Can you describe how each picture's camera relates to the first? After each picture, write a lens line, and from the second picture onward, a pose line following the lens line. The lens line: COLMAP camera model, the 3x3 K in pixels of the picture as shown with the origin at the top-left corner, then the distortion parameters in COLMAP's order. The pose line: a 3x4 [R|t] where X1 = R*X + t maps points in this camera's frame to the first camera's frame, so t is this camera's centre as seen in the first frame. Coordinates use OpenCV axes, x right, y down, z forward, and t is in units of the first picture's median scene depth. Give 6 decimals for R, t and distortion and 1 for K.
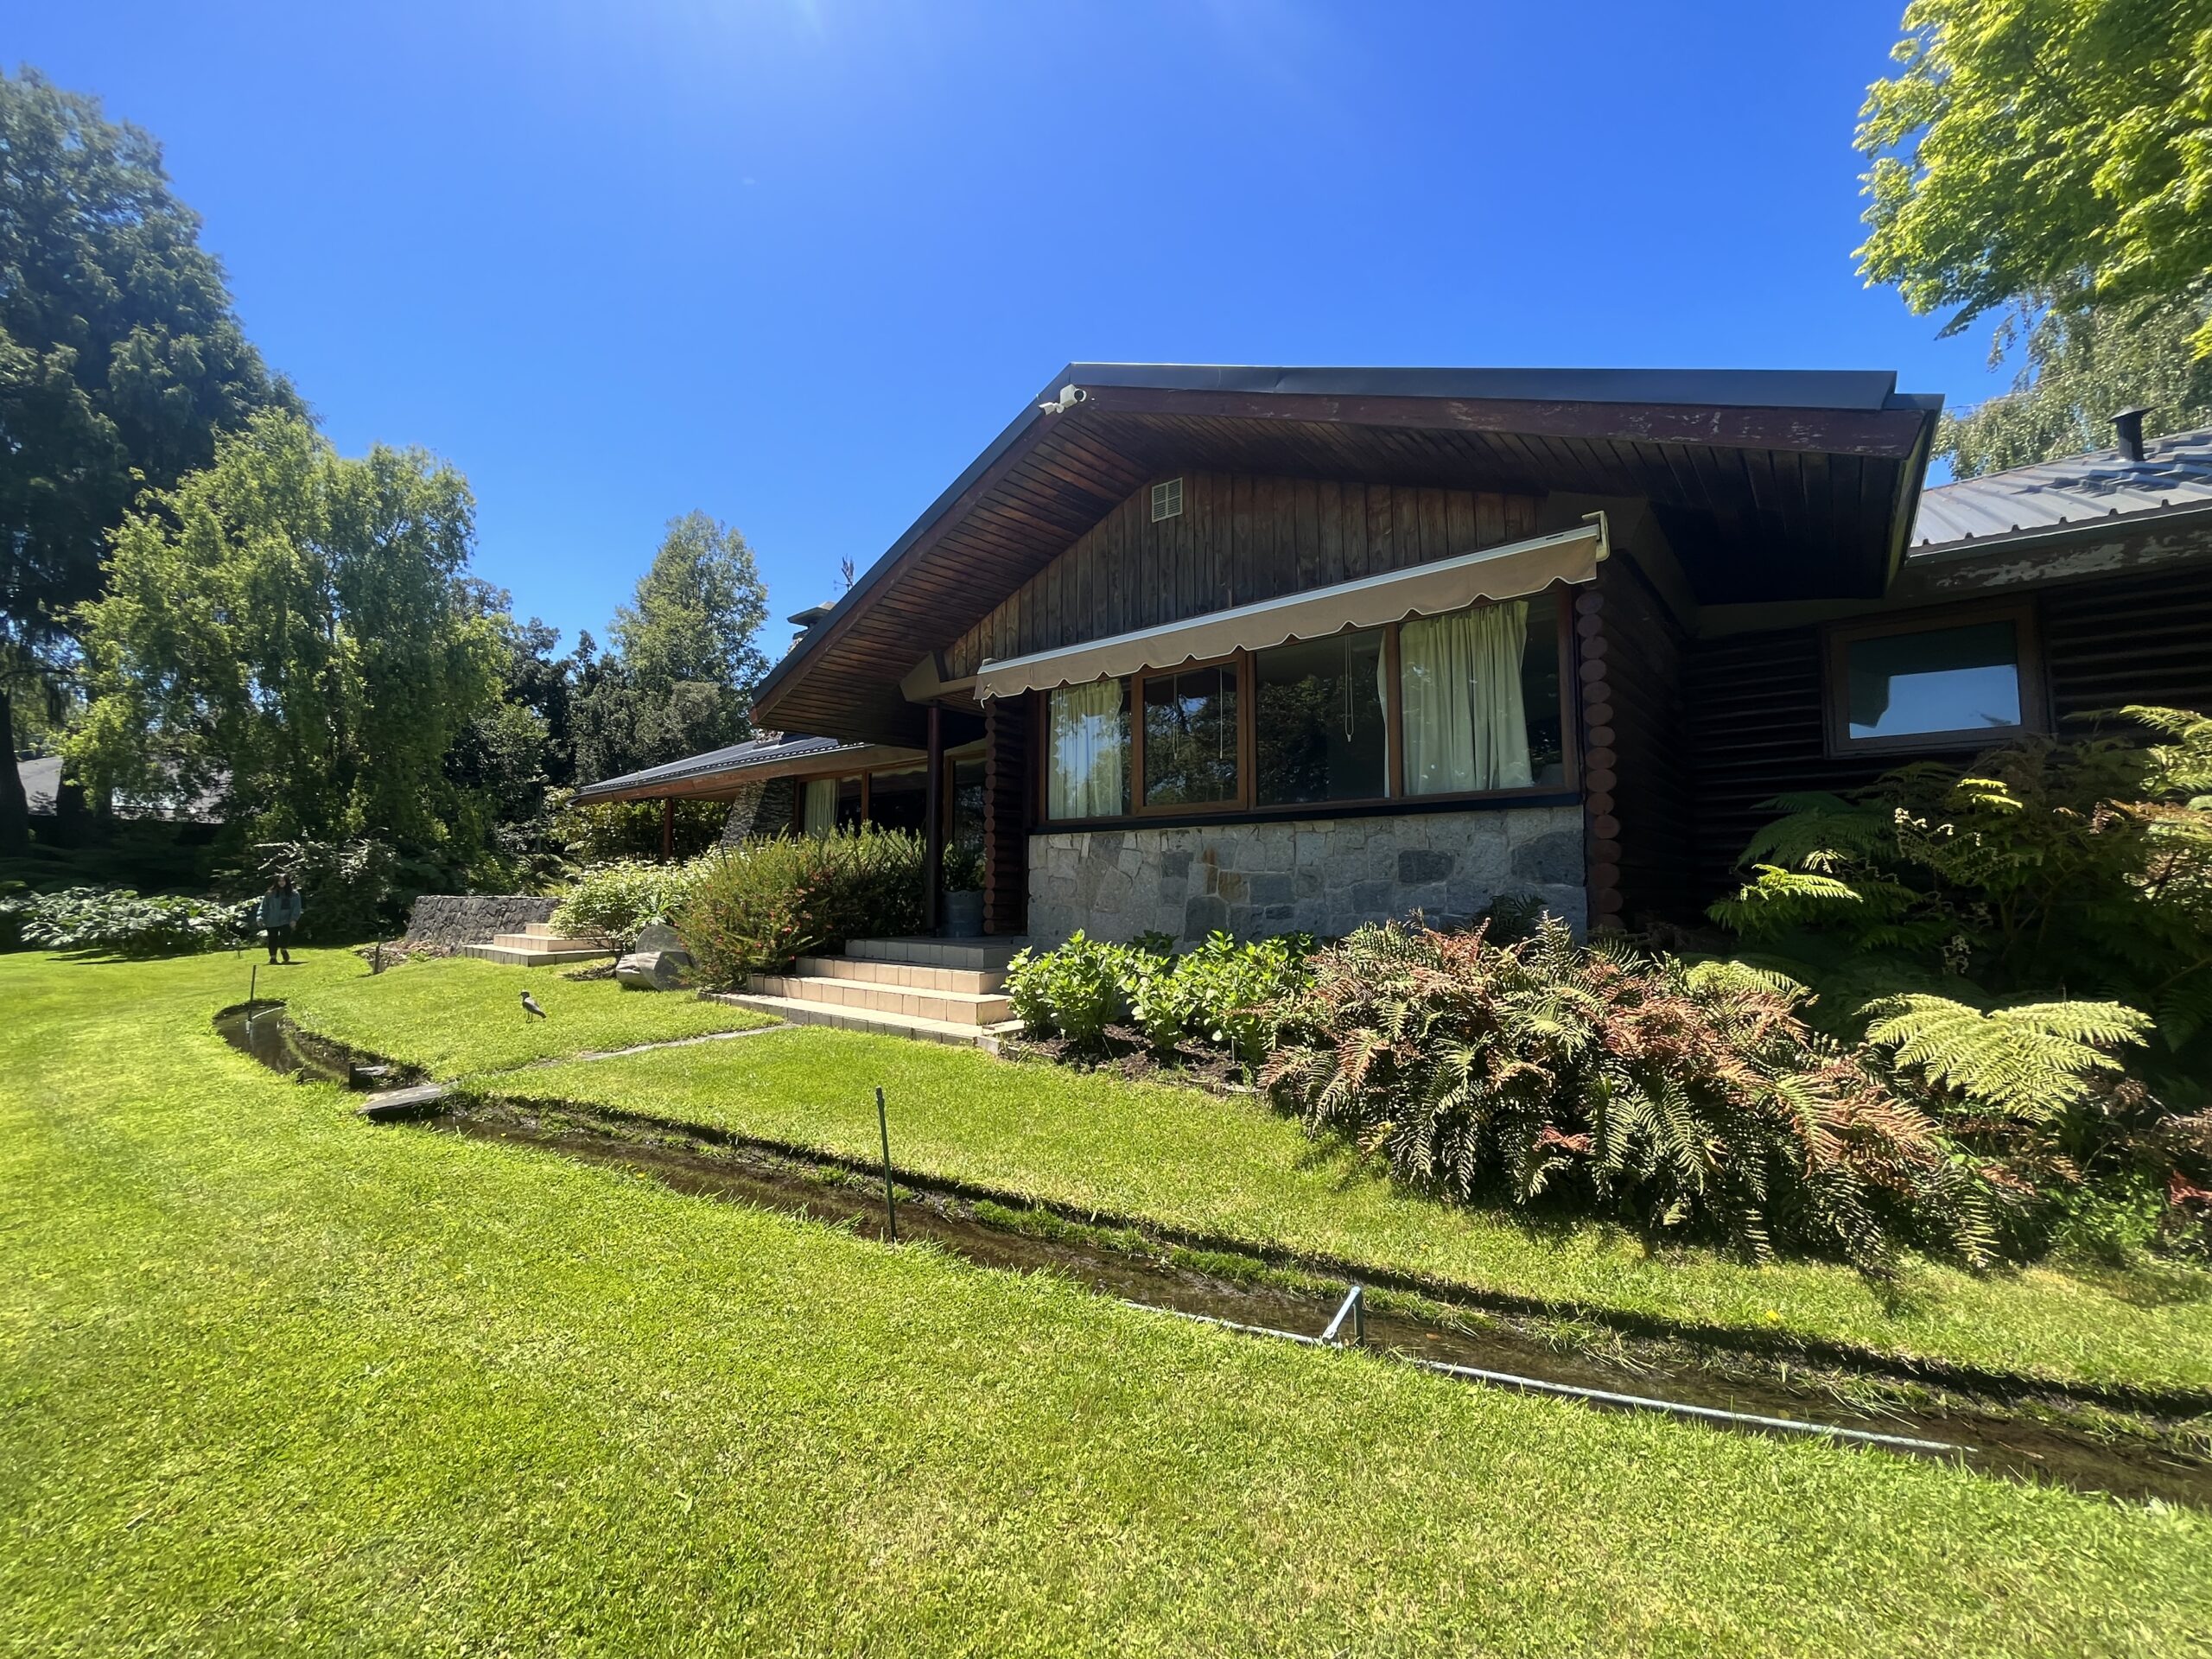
lens RADIAL K [[895.0, 0, 1098.8], [0, 895.0, 830.4], [0, 0, 1]] dist [-0.002573, 0.001036]
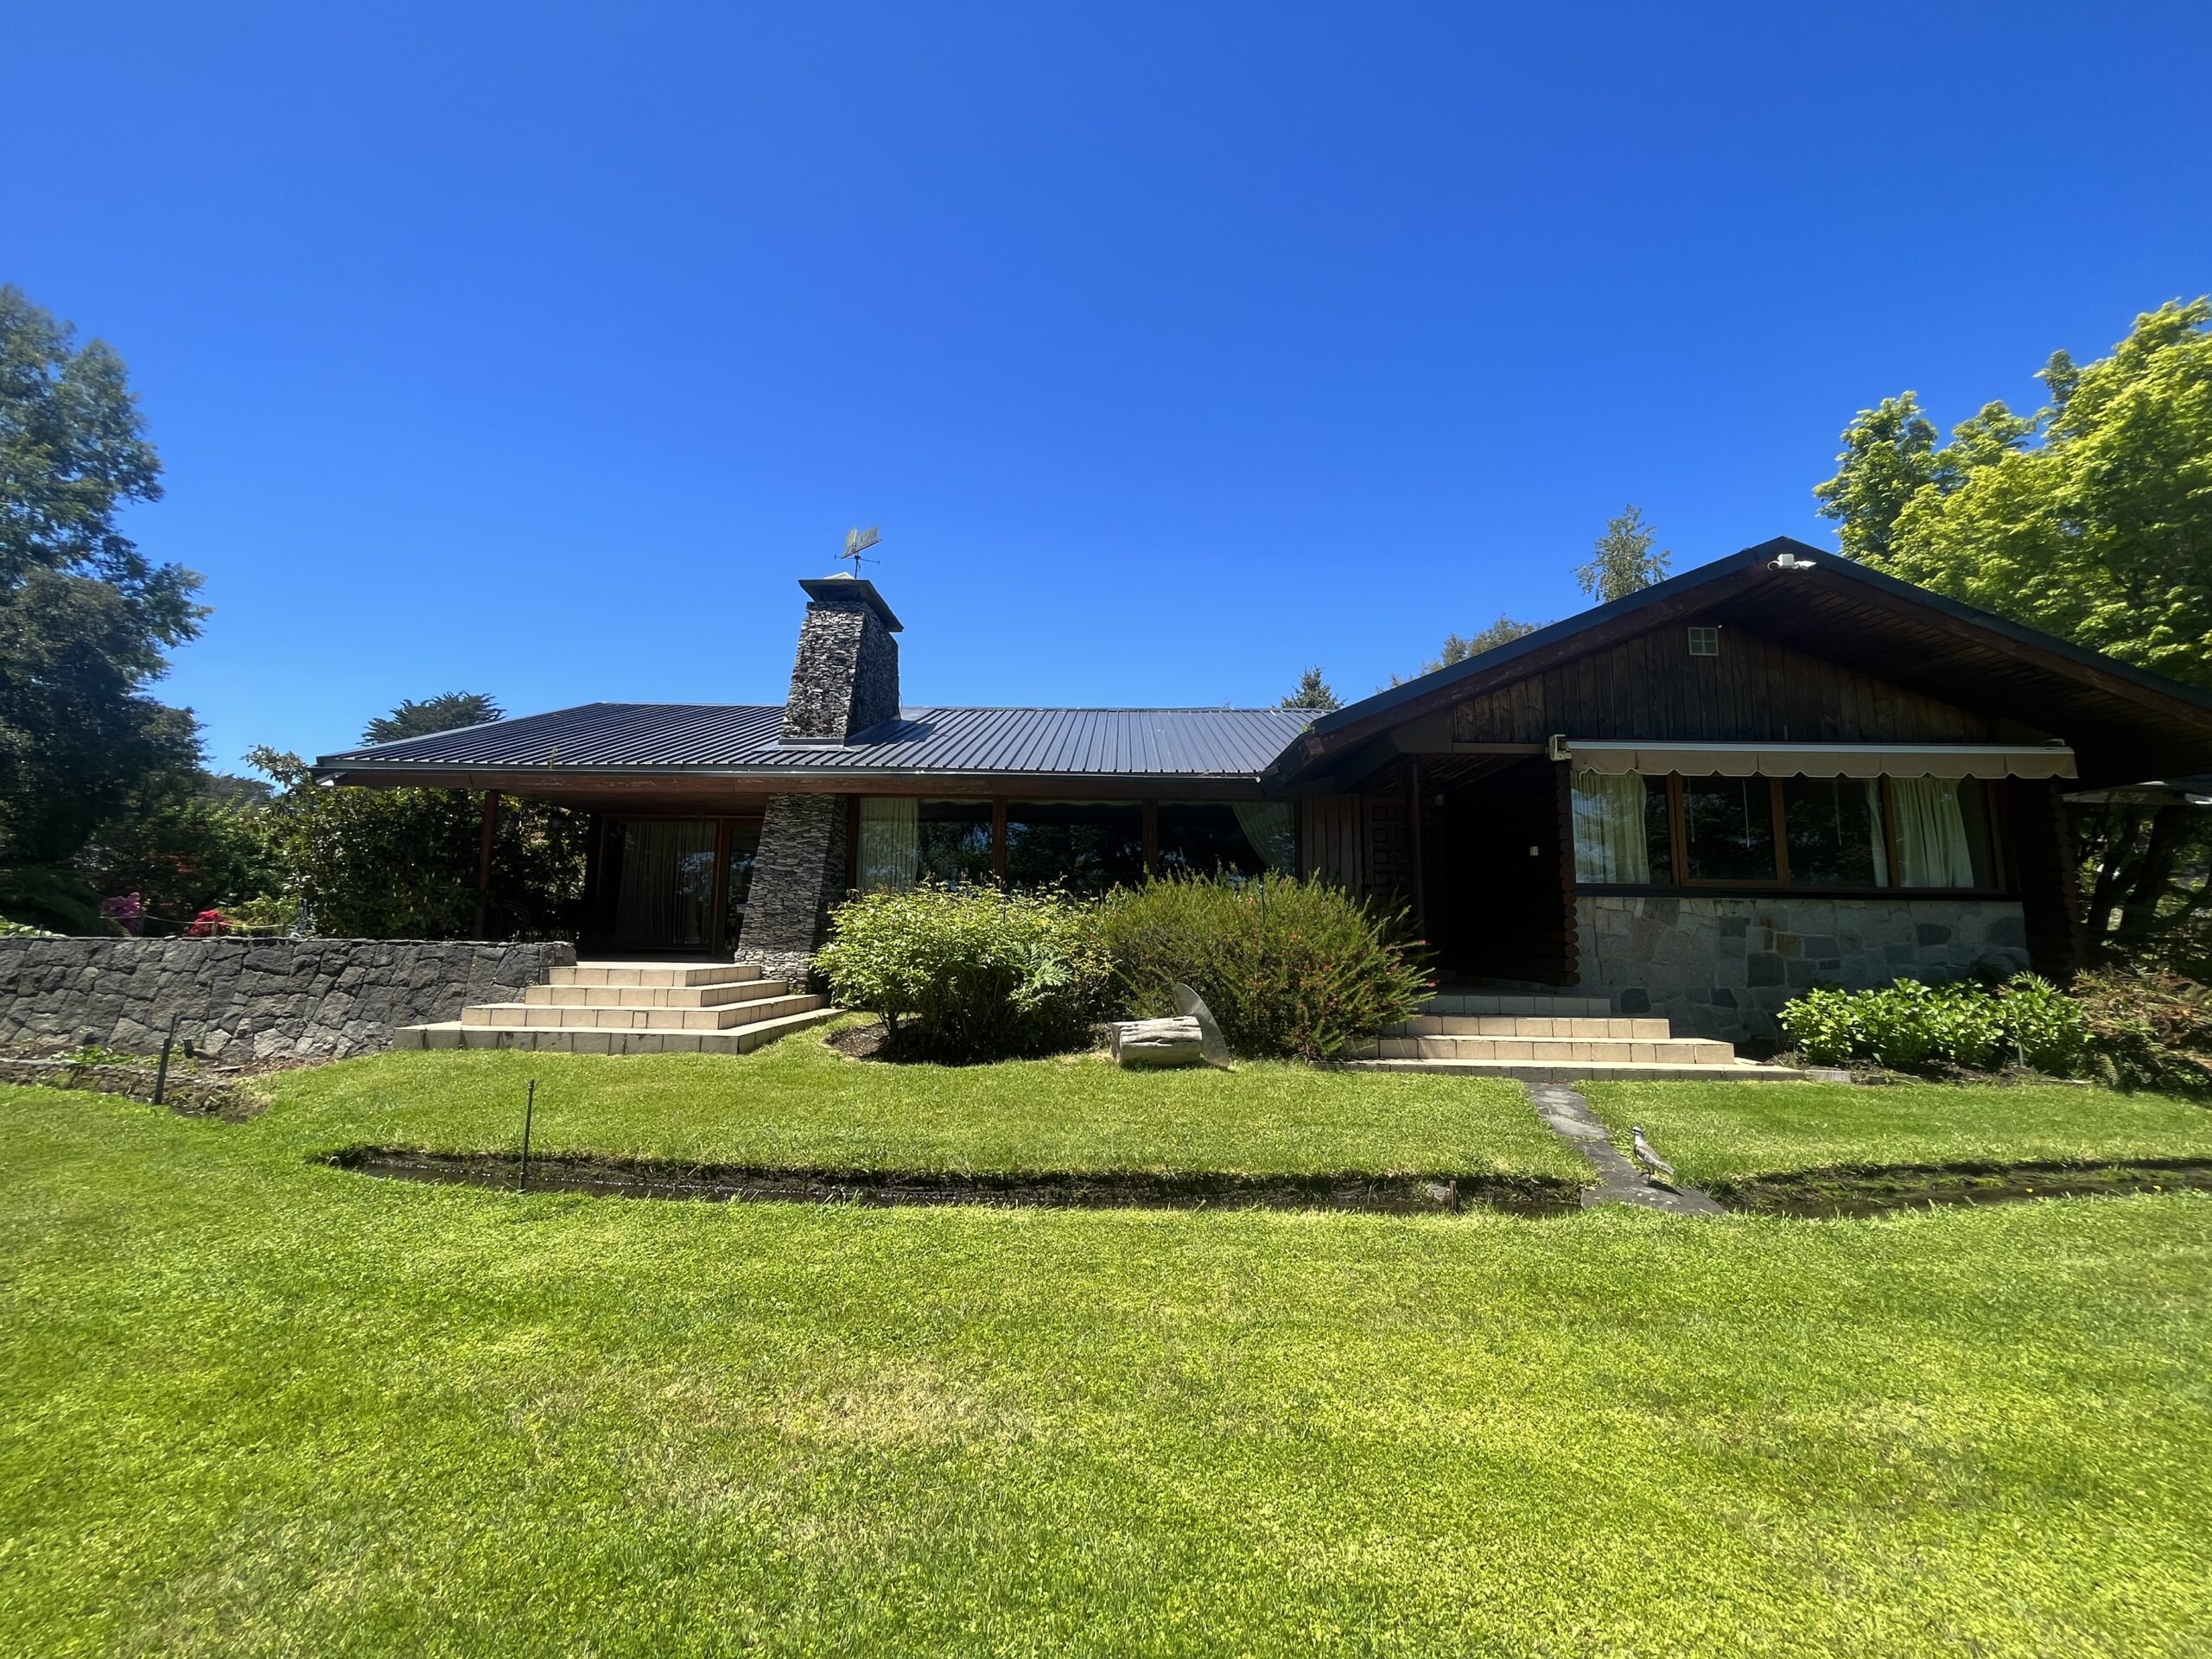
lens RADIAL K [[895.0, 0, 1101.6], [0, 895.0, 827.6], [0, 0, 1]] dist [-0.002573, 0.001036]
pose [[0.781680, 0.087814, 0.617466, -1.467311], [-0.055047, 0.995888, -0.071945, 0.039669], [-0.621245, 0.022248, 0.783300, 0.575649]]
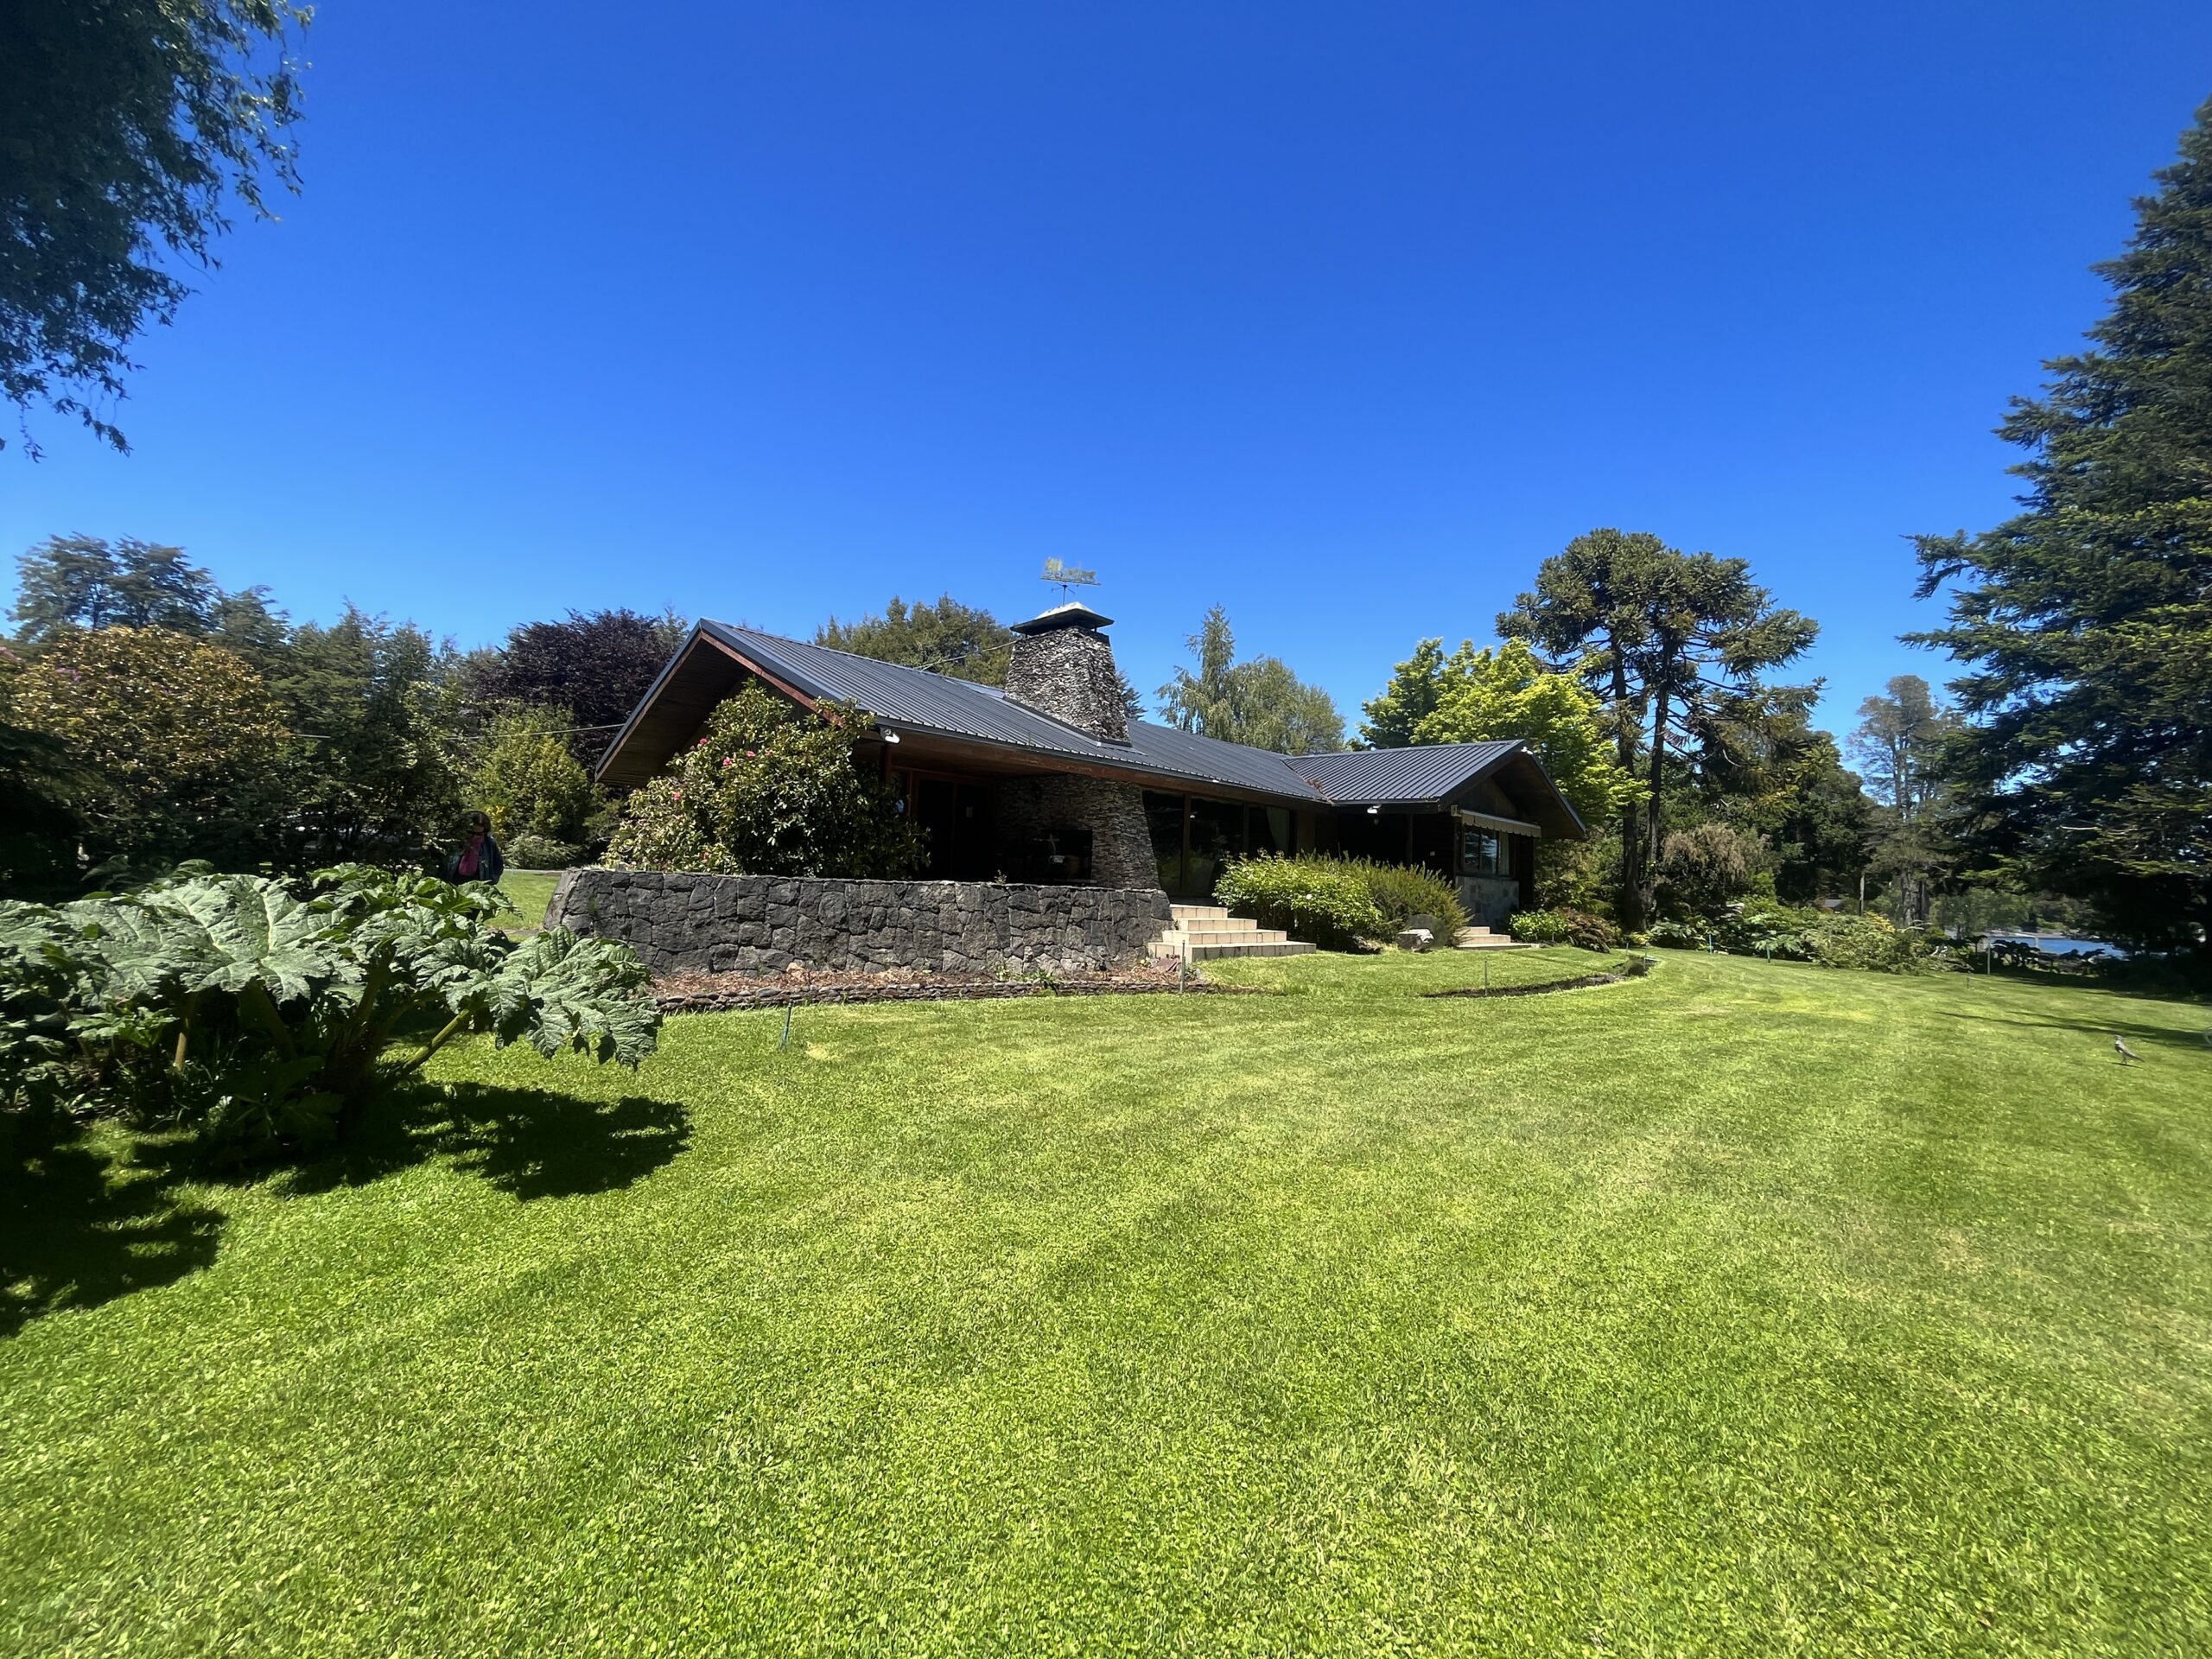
lens RADIAL K [[895.0, 0, 1105.7], [0, 895.0, 832.5], [0, 0, 1]] dist [-0.002573, 0.001036]
pose [[0.120437, 0.064133, 0.990647, -3.284332], [-0.103505, 0.993283, -0.051720, 0.150281], [-0.987310, -0.096308, 0.126266, 2.047034]]
